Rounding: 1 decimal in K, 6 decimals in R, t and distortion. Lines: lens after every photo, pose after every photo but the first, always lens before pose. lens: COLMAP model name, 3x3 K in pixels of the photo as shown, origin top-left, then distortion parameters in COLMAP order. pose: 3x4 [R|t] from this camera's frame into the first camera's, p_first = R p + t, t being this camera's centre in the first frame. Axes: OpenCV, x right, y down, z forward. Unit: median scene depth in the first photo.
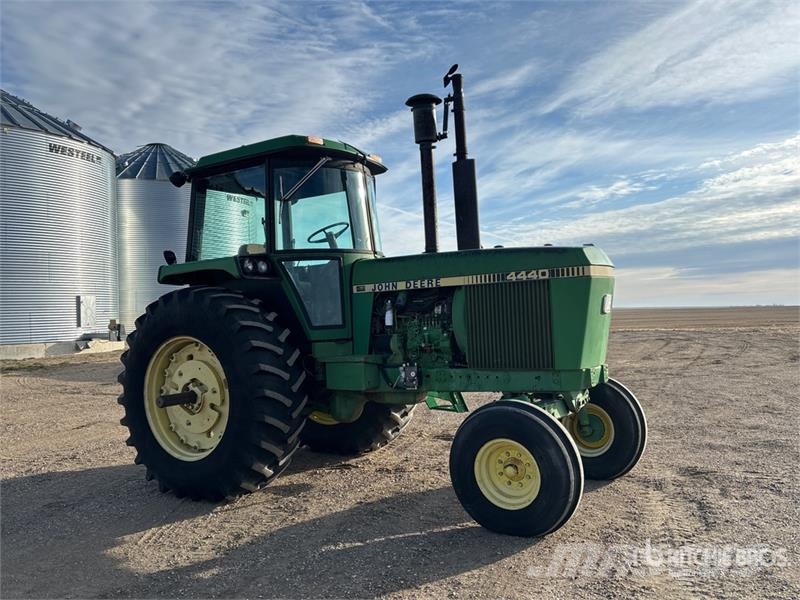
lens RADIAL K [[679.3, 0, 400.8], [0, 679.3, 310.4], [0, 0, 1]] dist [0.135164, -0.003250]
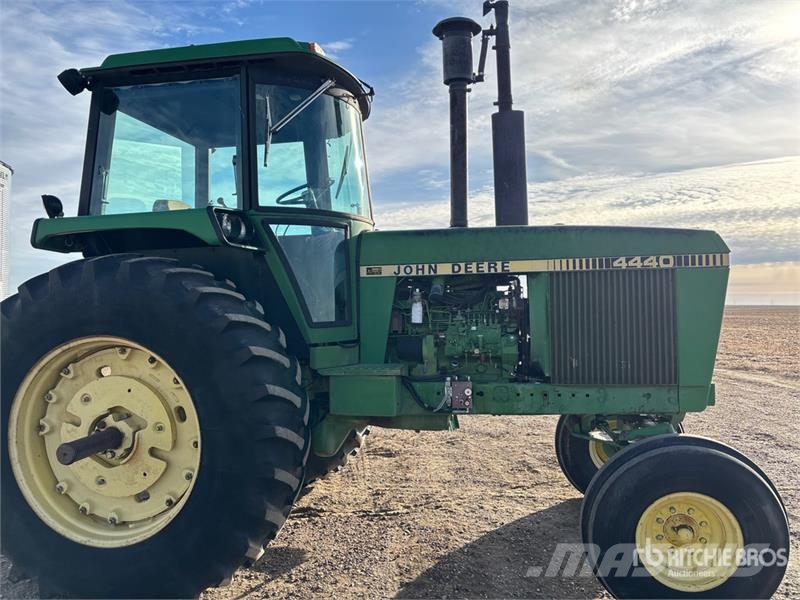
lens RADIAL K [[597.7, 0, 400.0], [0, 597.7, 300.0], [0, 0, 1]] dist [0.069153, -0.075488]
pose [[0.919852, 0.028007, 0.391265, -0.284710], [-0.026580, 0.999606, -0.009062, 0.003675], [-0.391364, -0.002064, 0.920233, 0.419704]]
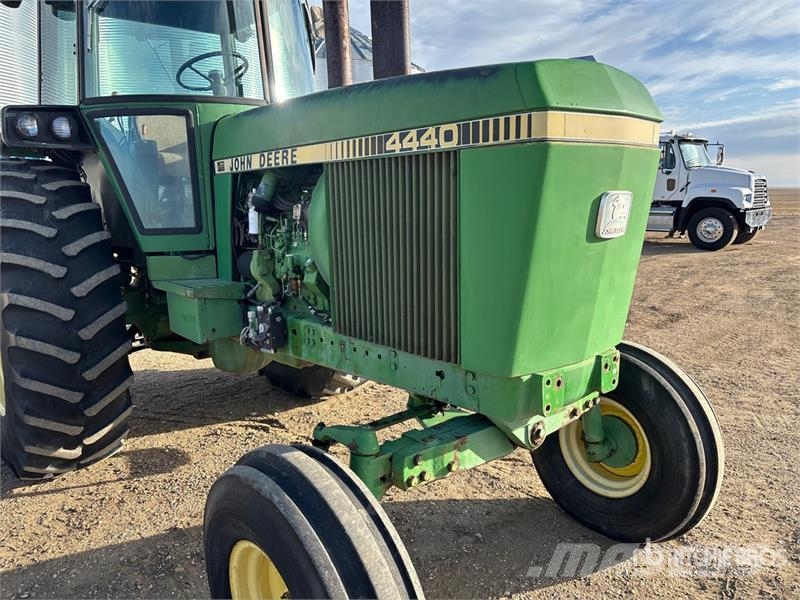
lens RADIAL K [[596.7, 0, 411.6], [0, 596.7, 302.8], [0, 0, 1]] dist [0.054825, -0.064450]
pose [[0.963174, 0.071521, -0.259192, 0.245263], [-0.020243, 0.980527, 0.195338, -0.021721], [0.268115, -0.182898, 0.945866, 0.547961]]
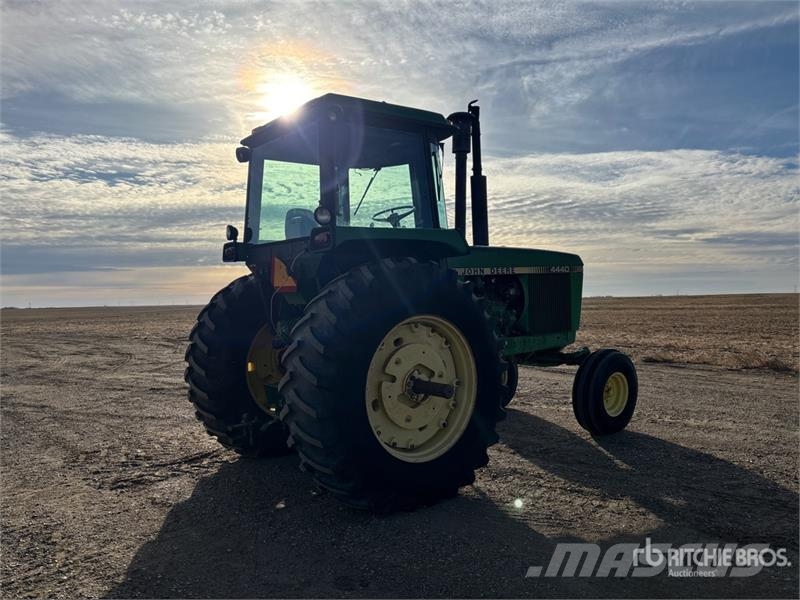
lens RADIAL K [[610.7, 0, 400.0], [0, 610.7, 300.0], [0, 0, 1]] dist [0.062532, -0.072904]
pose [[0.311603, 0.014754, 0.950098, -1.037758], [0.004007, 0.999850, -0.016840, 0.032038], [-0.950204, 0.009054, 0.311497, 0.793131]]
